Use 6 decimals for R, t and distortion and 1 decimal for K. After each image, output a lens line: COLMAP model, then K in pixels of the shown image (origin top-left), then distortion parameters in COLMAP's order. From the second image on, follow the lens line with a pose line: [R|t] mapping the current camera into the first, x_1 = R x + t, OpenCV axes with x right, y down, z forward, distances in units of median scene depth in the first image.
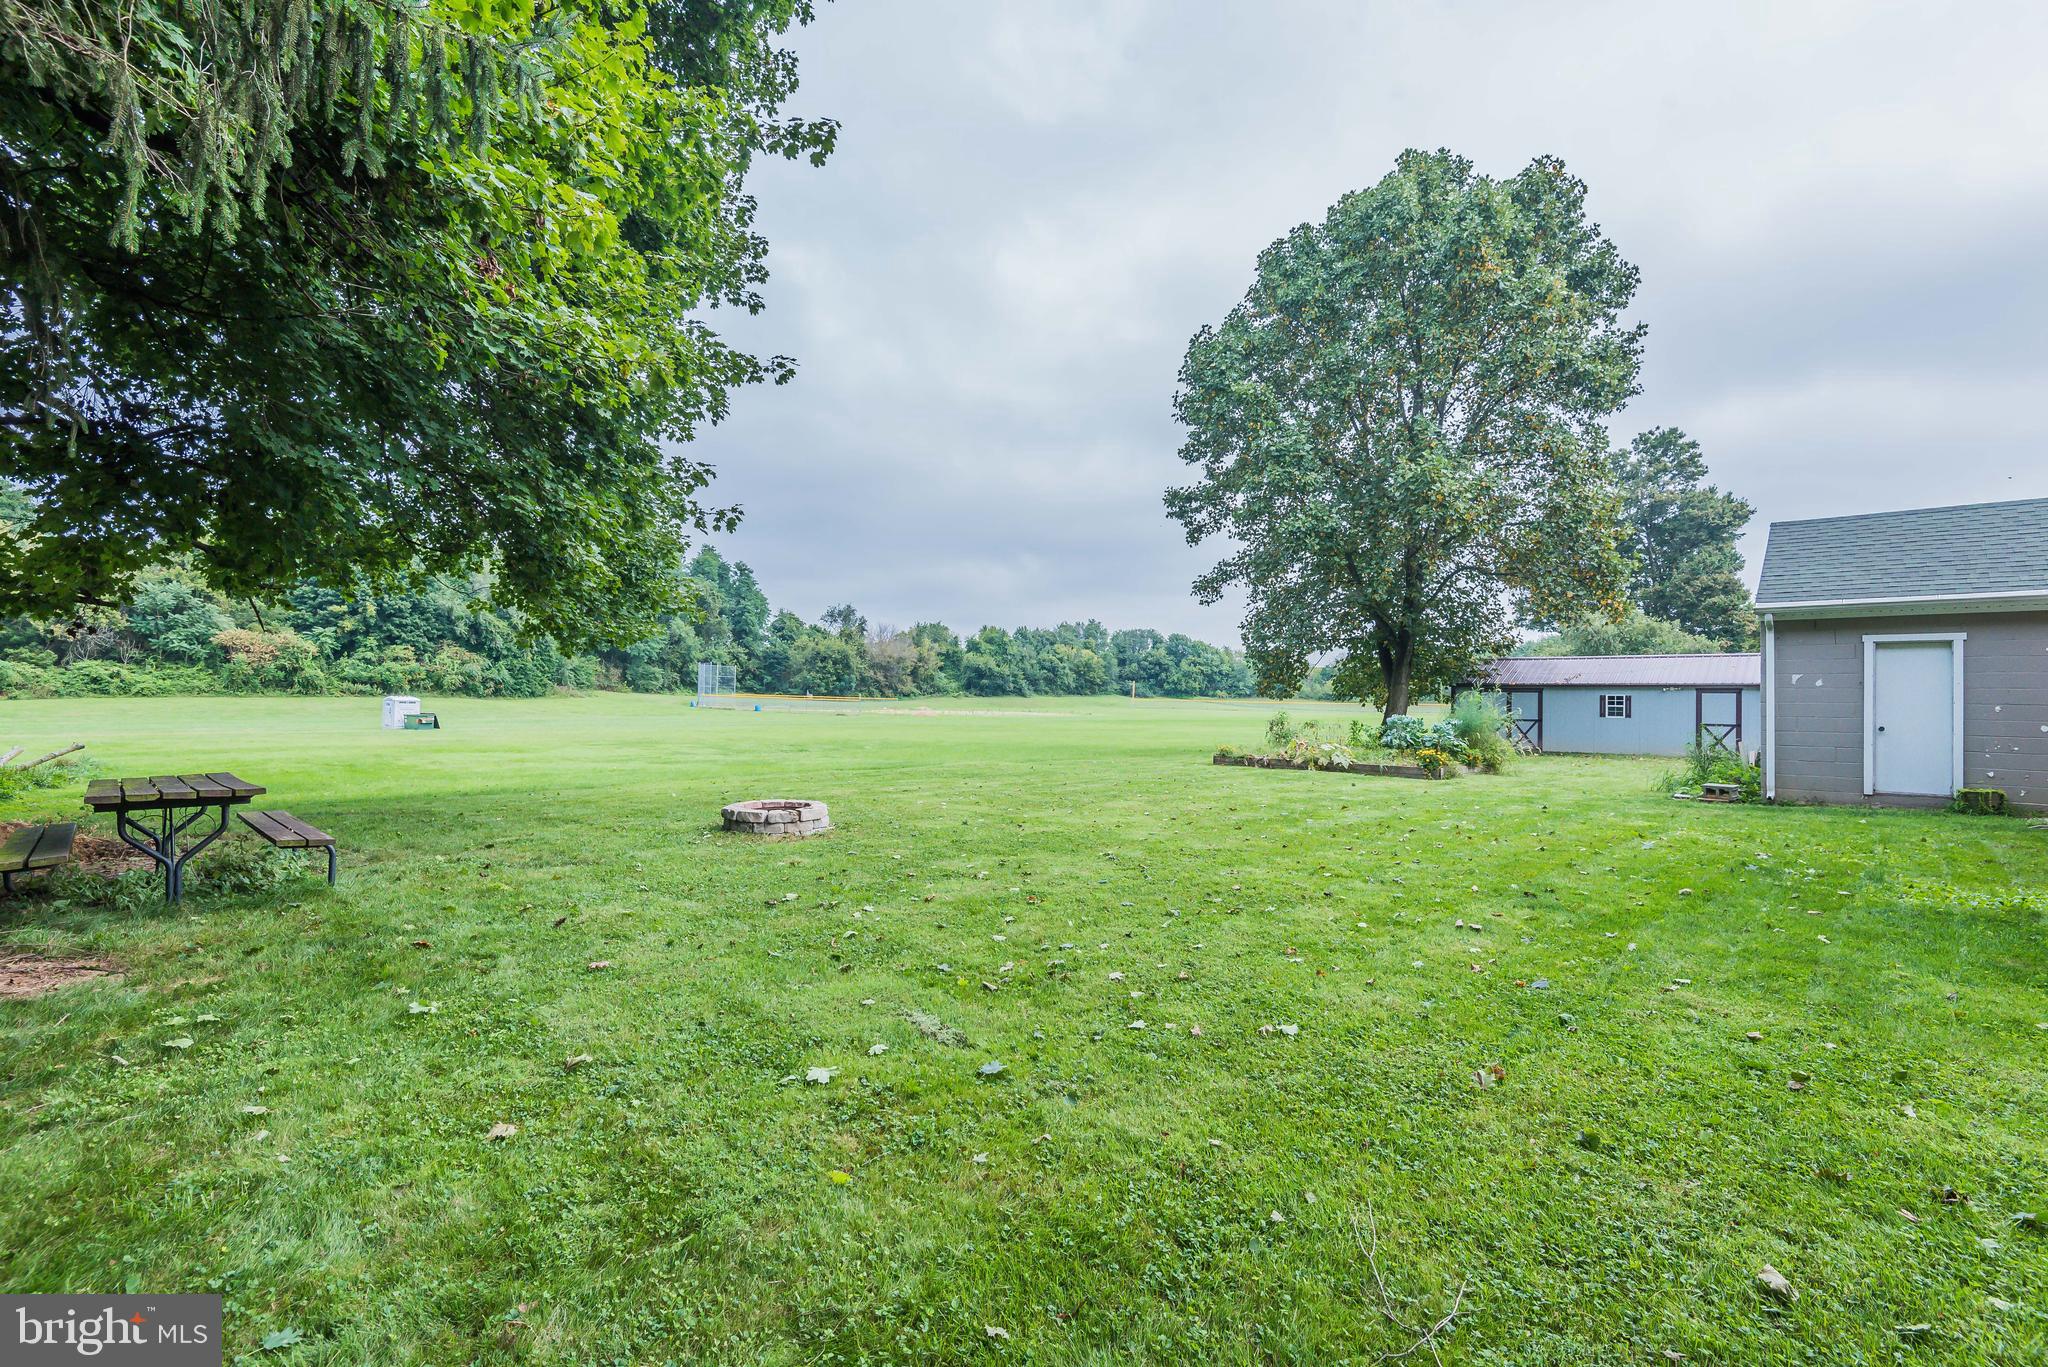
lens RADIAL K [[930.5, 0, 1006.8], [0, 930.5, 689.4], [0, 0, 1]] dist [0.018451, -0.006430]
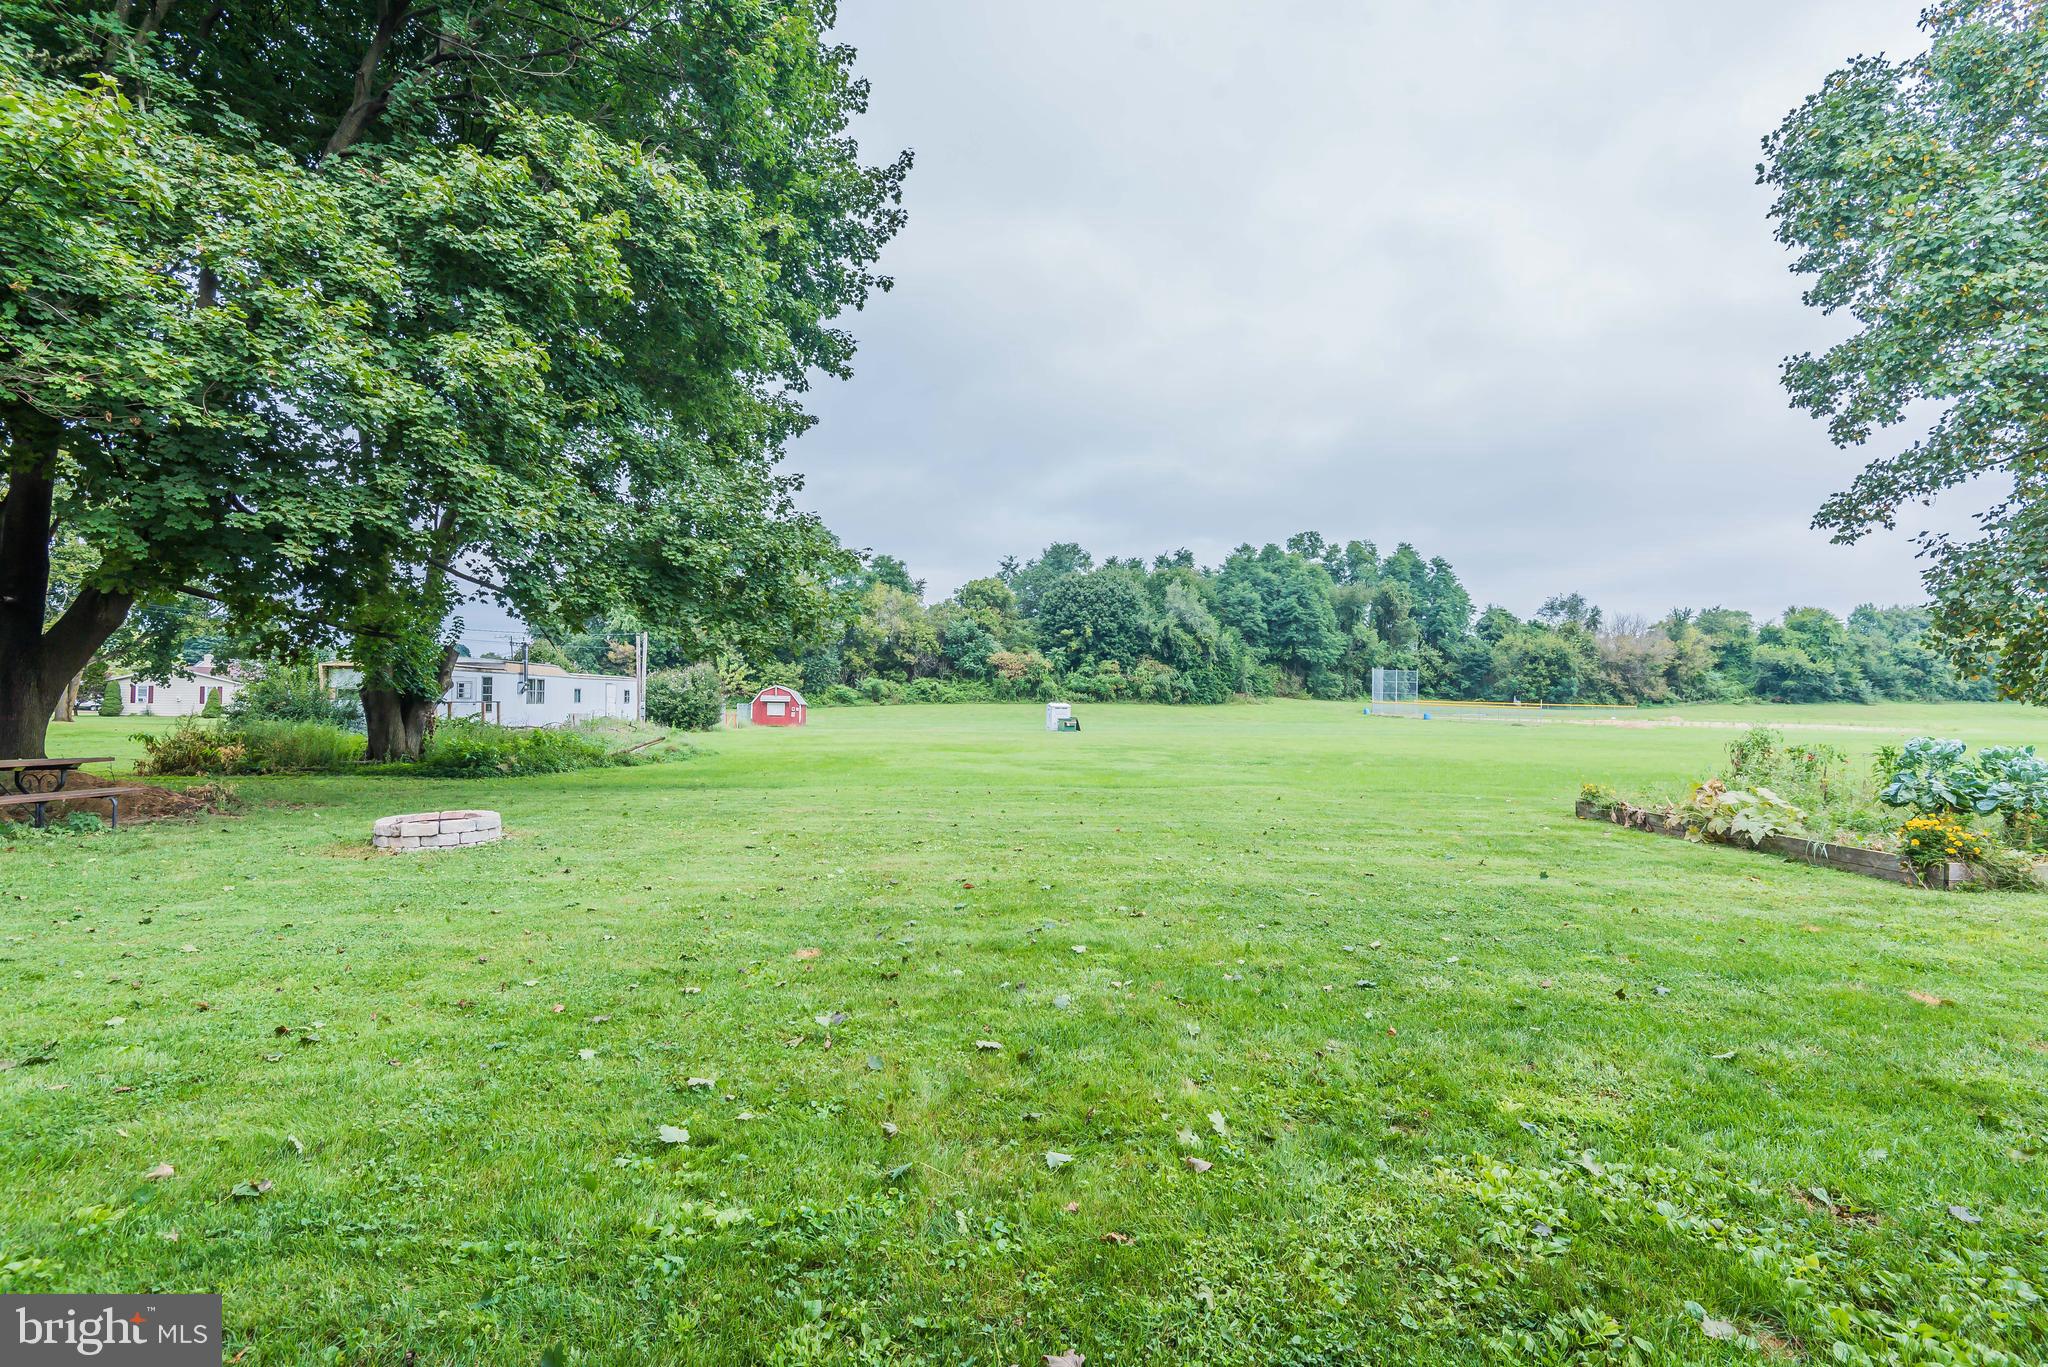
lens RADIAL K [[930.5, 0, 1028.4], [0, 930.5, 678.5], [0, 0, 1]] dist [0.018451, -0.006430]
pose [[0.712724, -0.019158, -0.701183, 0.083089], [0.005148, 0.999743, -0.022083, 0.001232], [0.701425, 0.012130, 0.712640, 0.071638]]
